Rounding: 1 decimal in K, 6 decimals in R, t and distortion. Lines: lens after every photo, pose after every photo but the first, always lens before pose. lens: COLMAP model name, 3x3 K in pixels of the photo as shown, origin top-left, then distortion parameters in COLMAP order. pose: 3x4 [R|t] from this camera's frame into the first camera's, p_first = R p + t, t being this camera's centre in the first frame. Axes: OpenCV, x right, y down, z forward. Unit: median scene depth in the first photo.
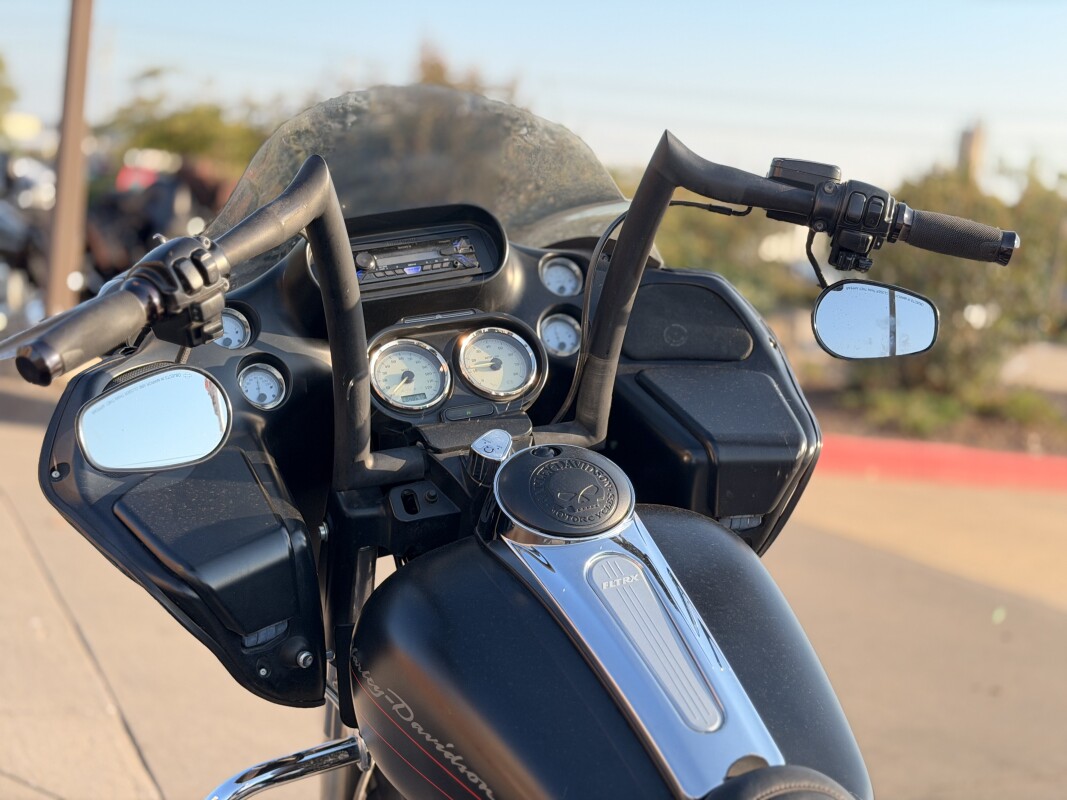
lens RADIAL K [[1422.5, 0, 533.5], [0, 1422.5, 400.0], [0, 0, 1]] dist [0.094054, 0.007813]
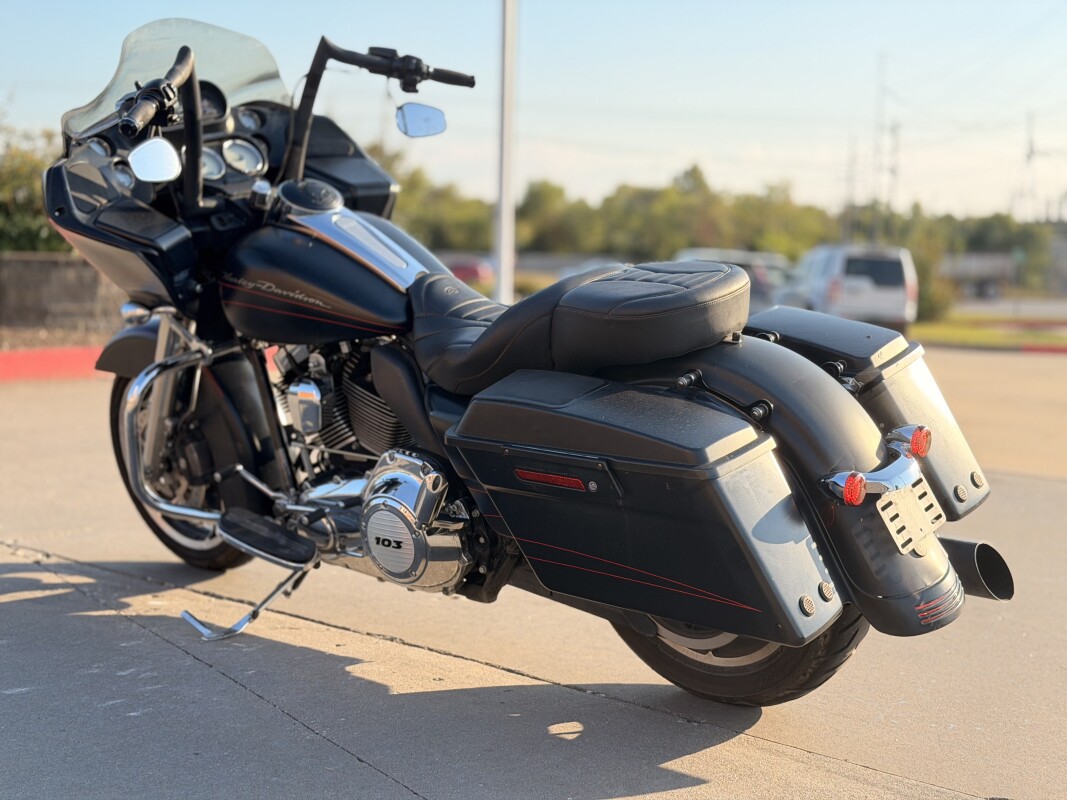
lens RADIAL K [[1422.5, 0, 533.5], [0, 1422.5, 400.0], [0, 0, 1]] dist [0.094054, 0.007813]
pose [[0.892105, -0.138921, 0.429943, -0.653055], [0.136766, 0.989946, 0.036085, 0.336598], [-0.430633, 0.026610, 0.902135, -1.128044]]
